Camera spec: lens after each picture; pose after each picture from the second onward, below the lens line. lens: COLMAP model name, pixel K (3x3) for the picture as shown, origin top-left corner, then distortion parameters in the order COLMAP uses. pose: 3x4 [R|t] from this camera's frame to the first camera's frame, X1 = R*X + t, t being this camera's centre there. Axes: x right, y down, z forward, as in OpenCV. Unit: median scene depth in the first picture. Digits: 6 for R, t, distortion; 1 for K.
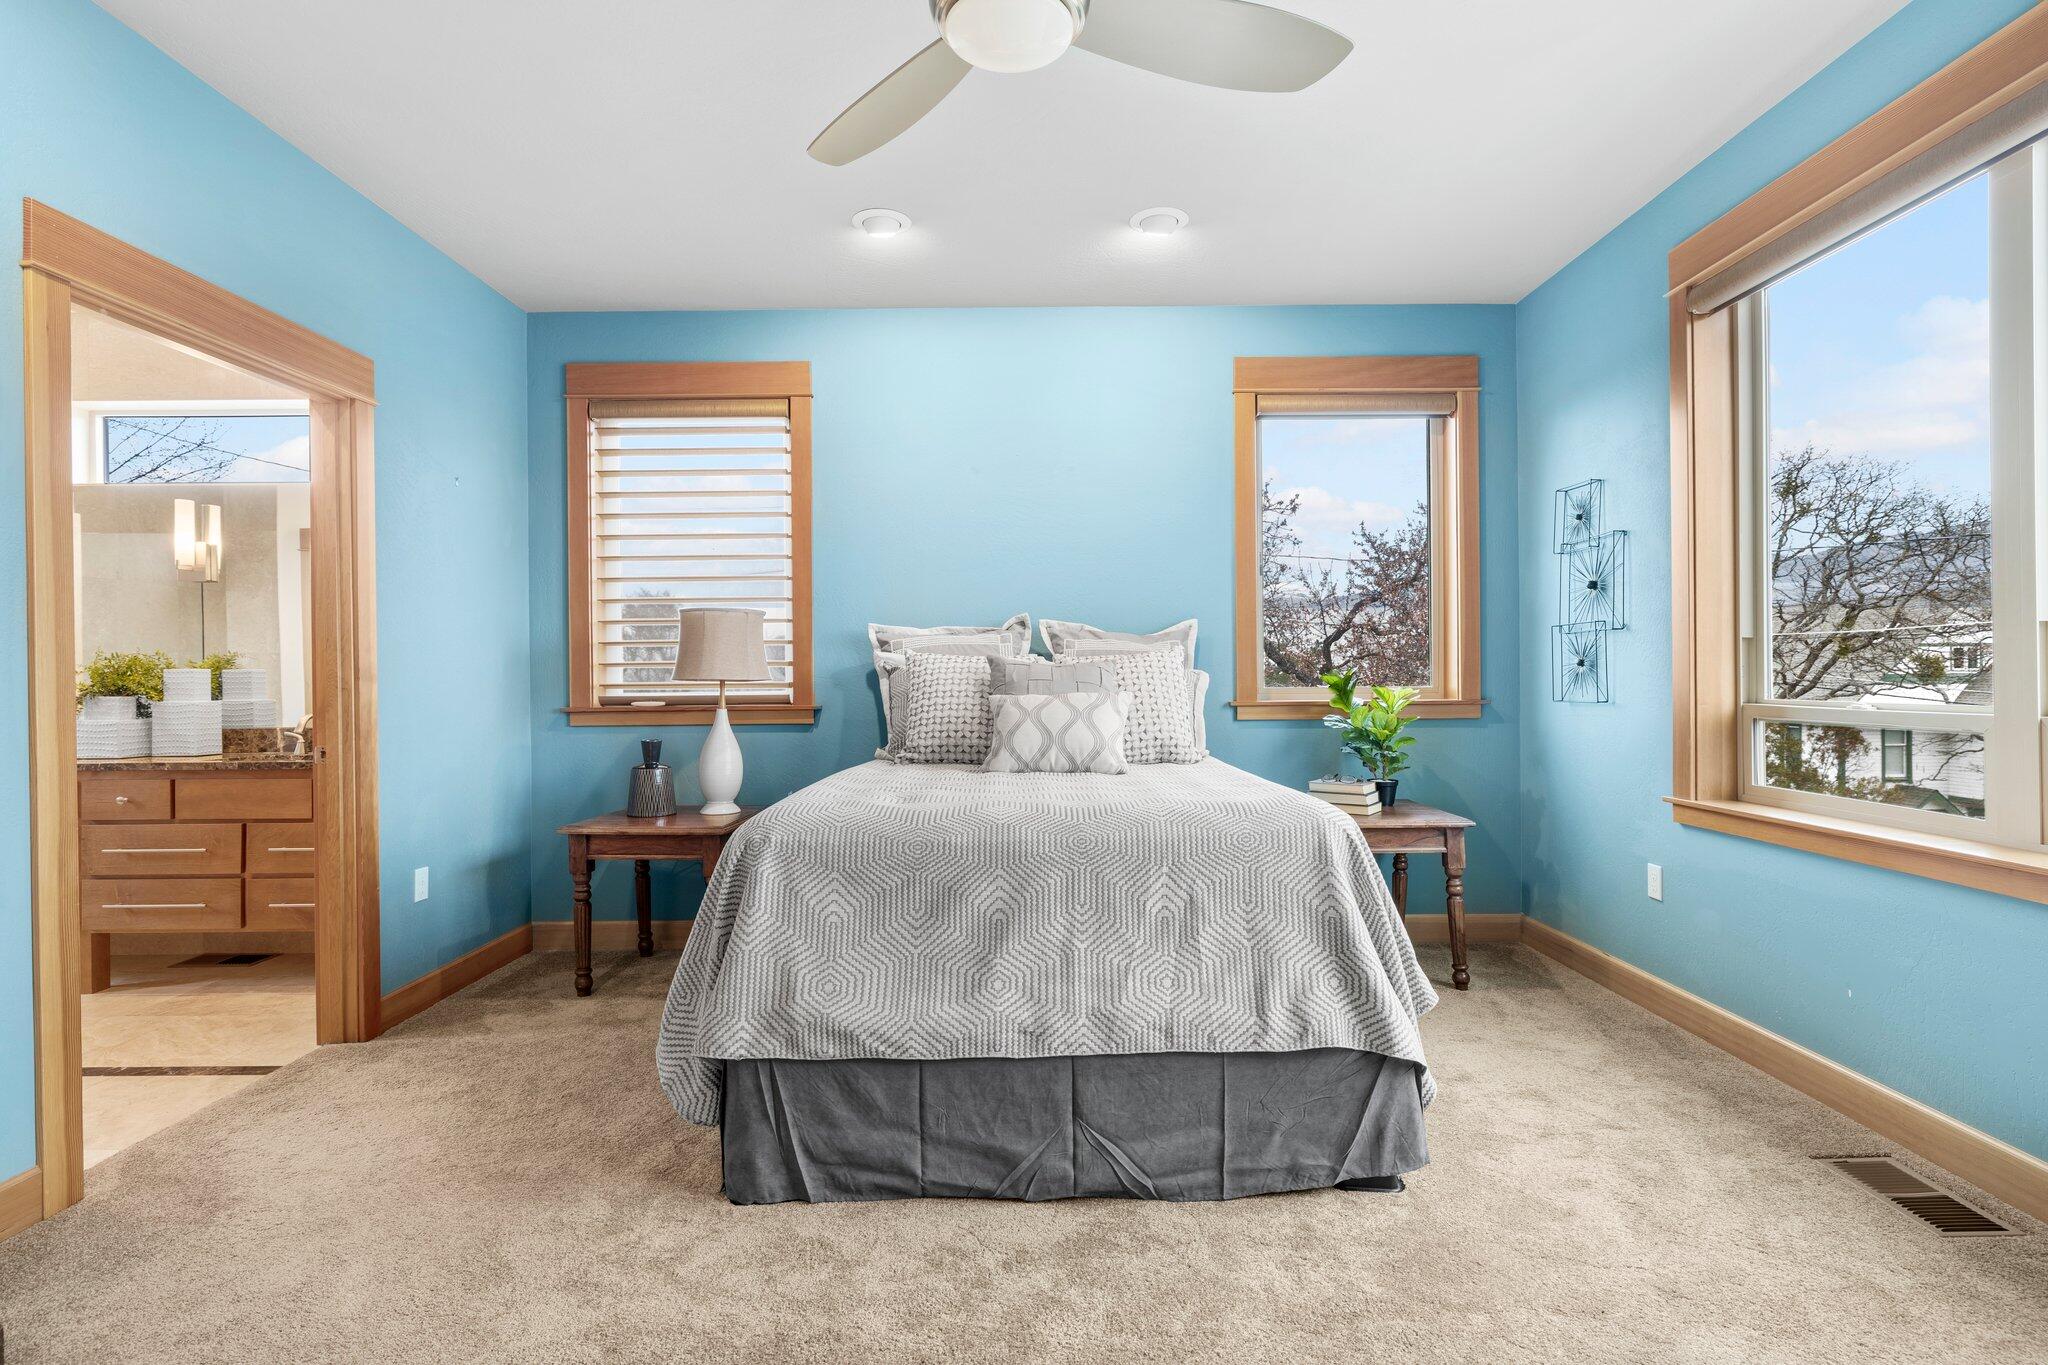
lens RADIAL K [[983.7, 0, 1024.0], [0, 983.7, 682.5], [0, 0, 1]] dist [-0.001270, 0.000698]
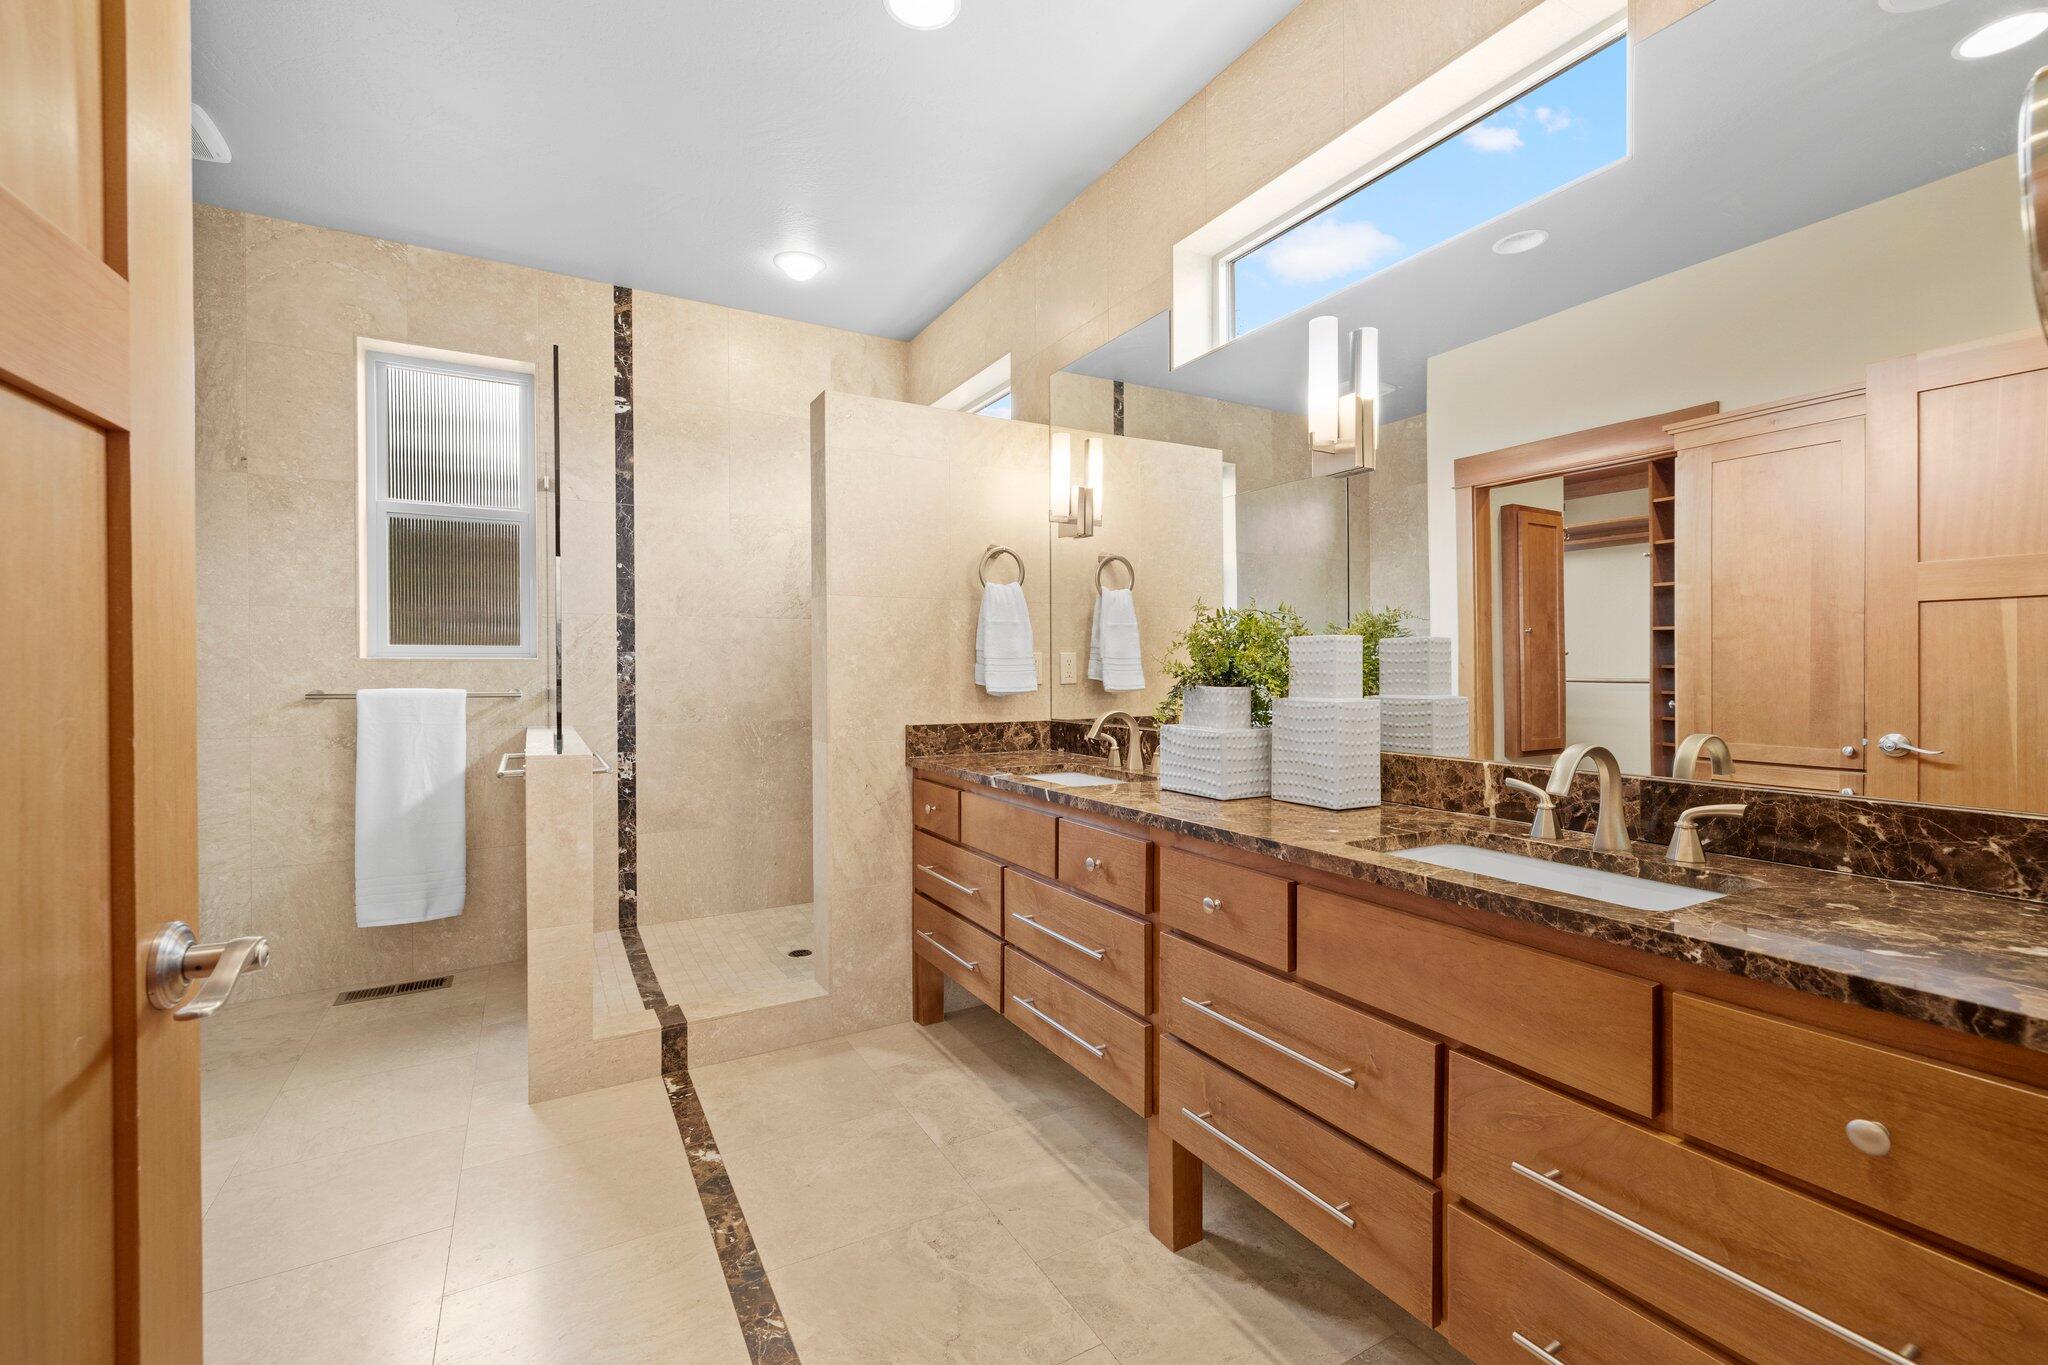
lens RADIAL K [[876.2, 0, 1017.7], [0, 876.2, 673.9], [0, 0, 1]] dist [0.003585, 0.000277]
pose [[0.494816, 0.013203, -0.868897, -0.520288], [-0.003548, 0.999907, 0.013174, 0.000799], [0.868991, -0.003436, 0.494817, 0.619556]]
